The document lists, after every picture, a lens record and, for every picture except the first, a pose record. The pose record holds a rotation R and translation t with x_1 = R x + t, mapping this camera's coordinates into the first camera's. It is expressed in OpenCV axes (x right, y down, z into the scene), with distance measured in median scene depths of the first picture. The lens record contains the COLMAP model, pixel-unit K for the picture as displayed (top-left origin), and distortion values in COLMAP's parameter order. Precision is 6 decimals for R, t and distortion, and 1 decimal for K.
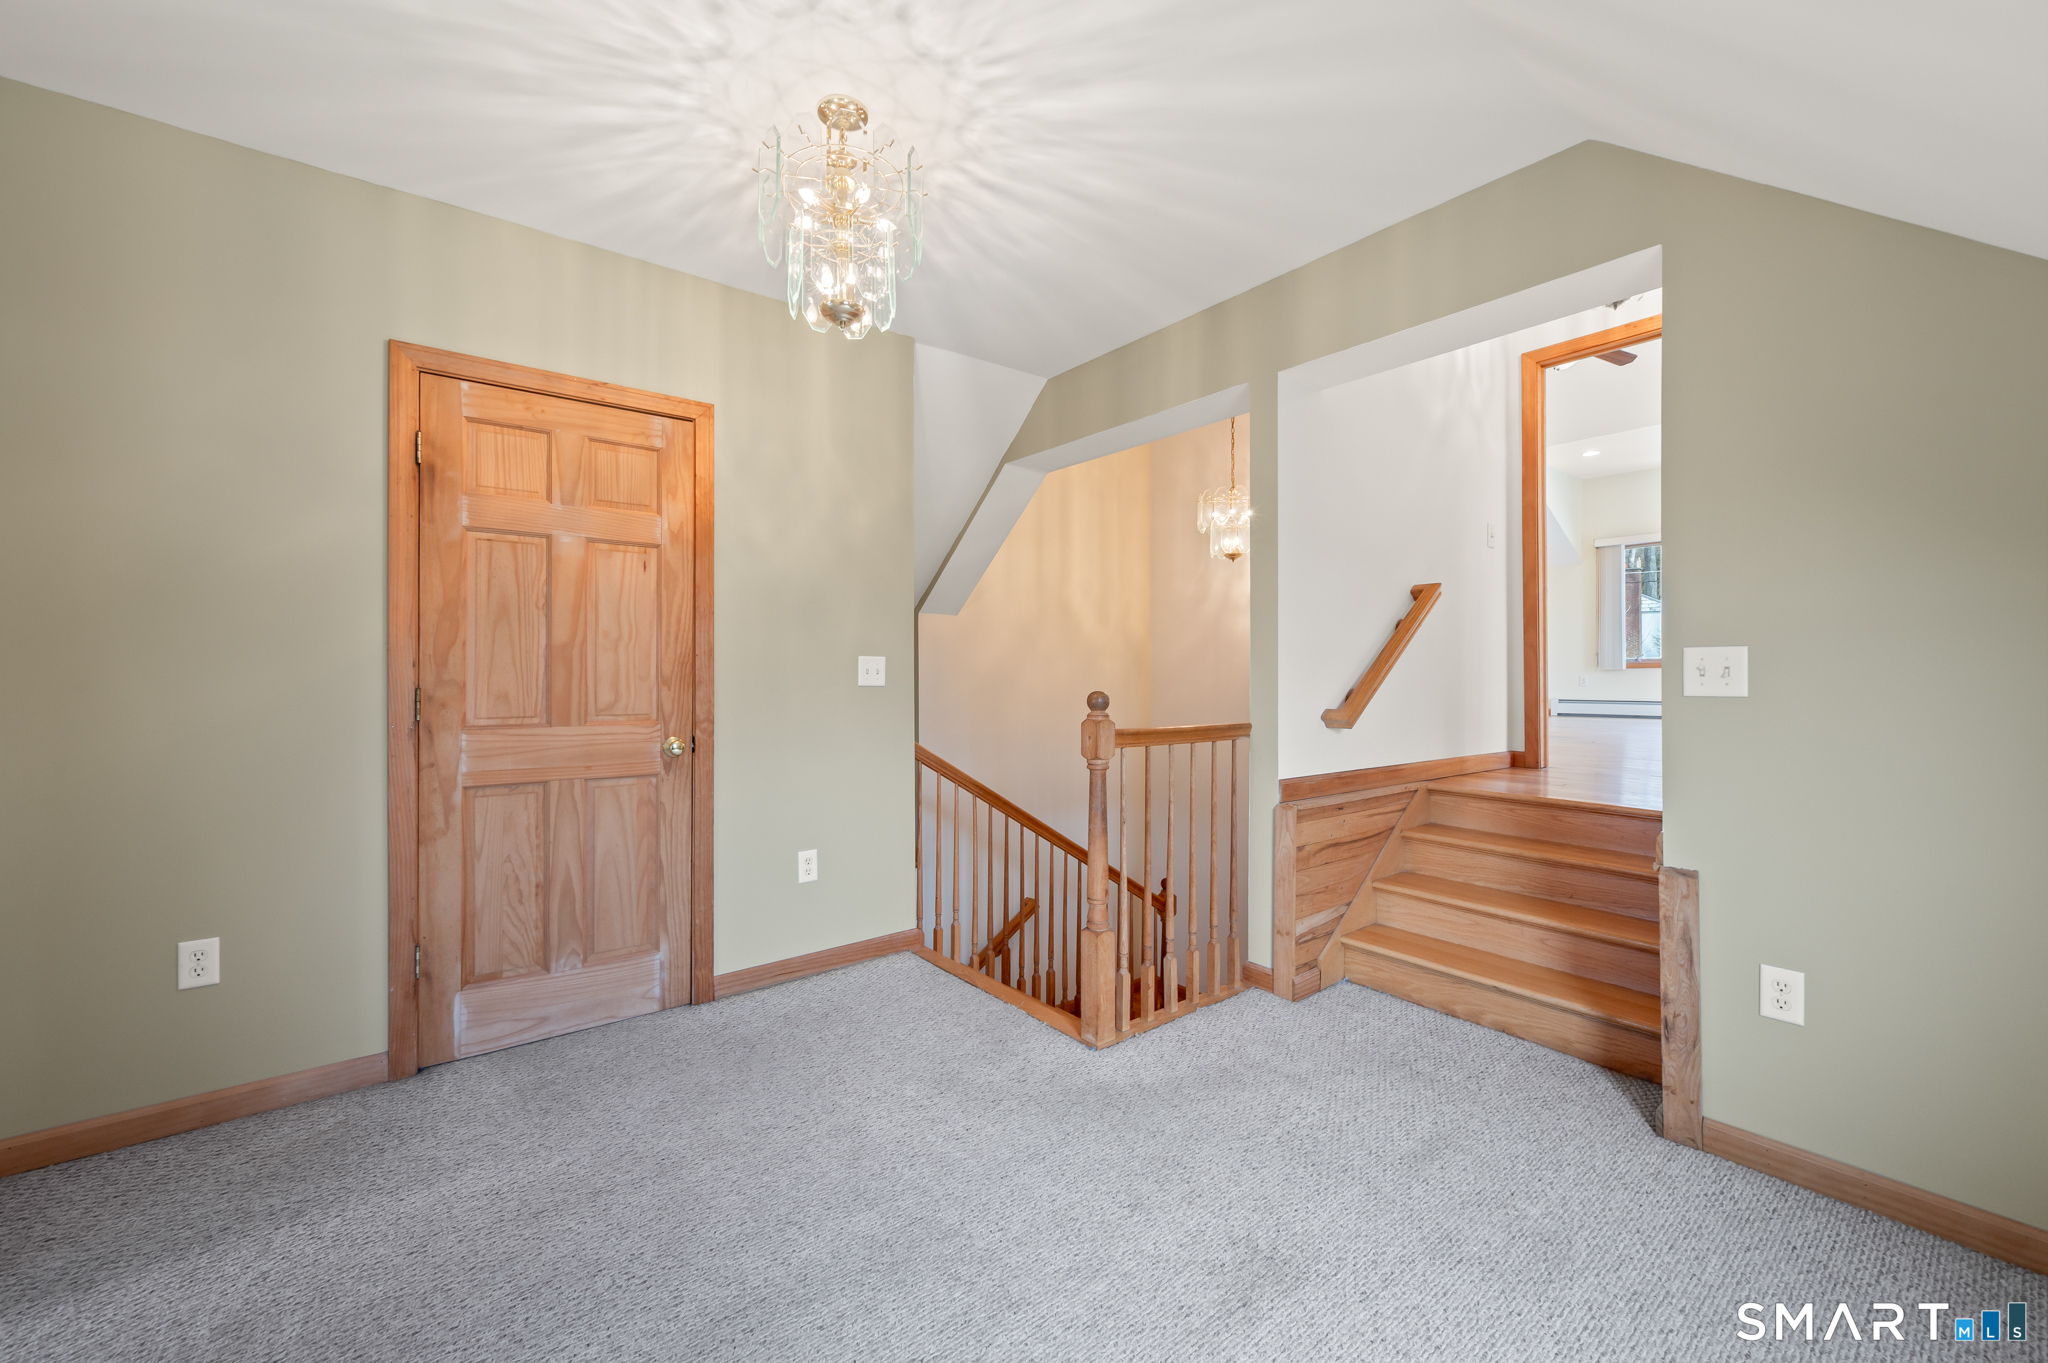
lens RADIAL K [[828.5, 0, 1021.1], [0, 828.5, 677.2], [0, 0, 1]] dist [-0.001082, -0.000101]
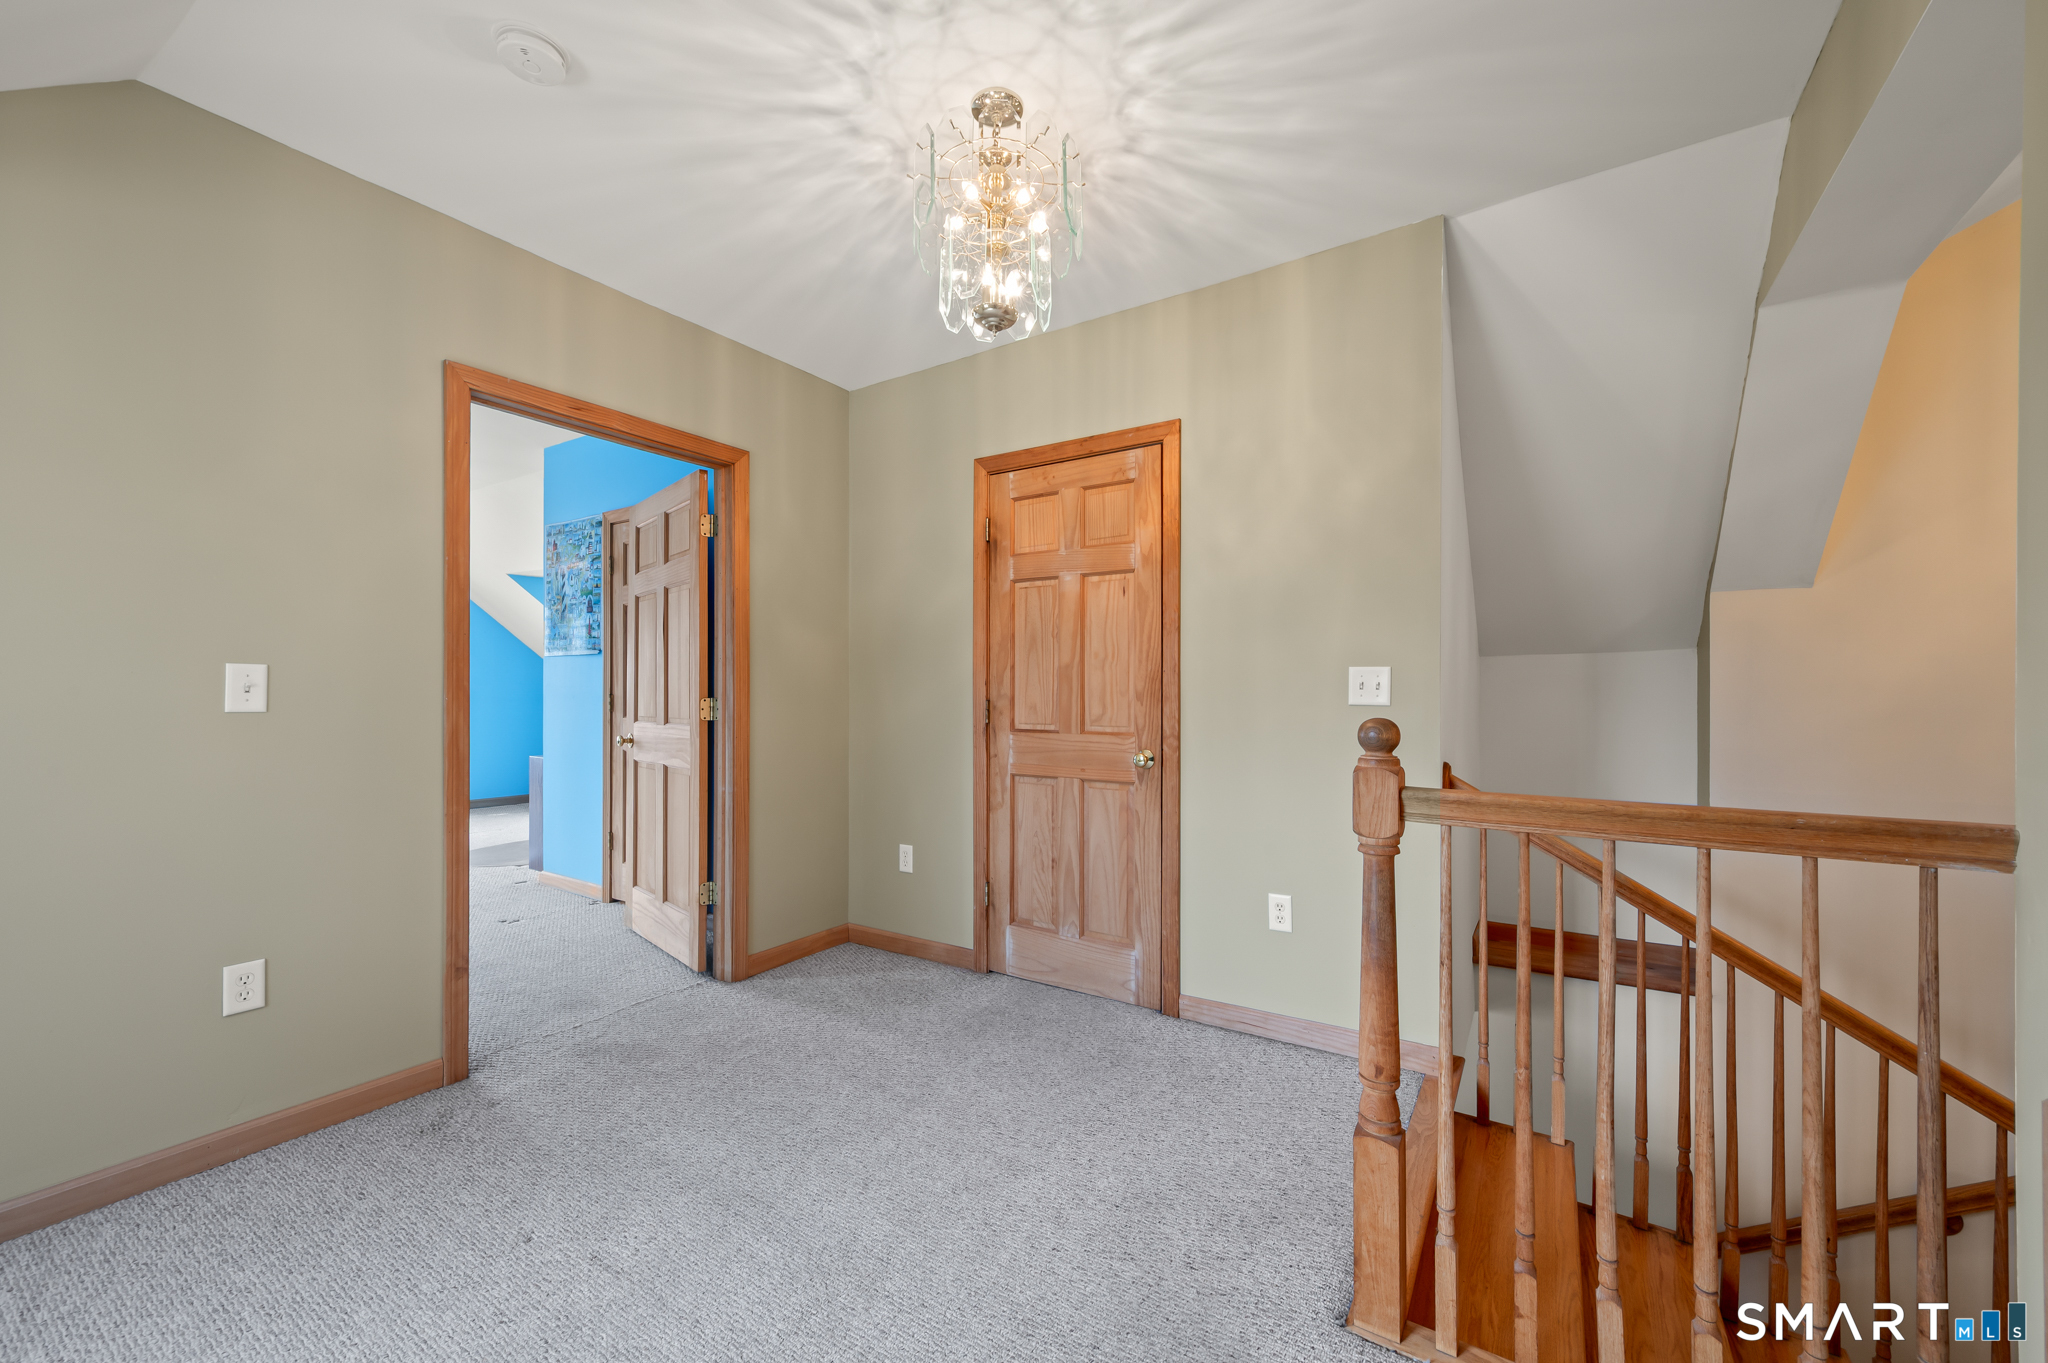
lens RADIAL K [[797.9, 0, 1019.7], [0, 797.9, 694.0], [0, 0, 1]] dist [0.002025, 0.000074]
pose [[0.311315, 0.003296, -0.950301, 0.542998], [-0.003103, 0.999992, 0.002451, -0.000535], [0.950302, 0.002186, 0.311323, 0.588552]]
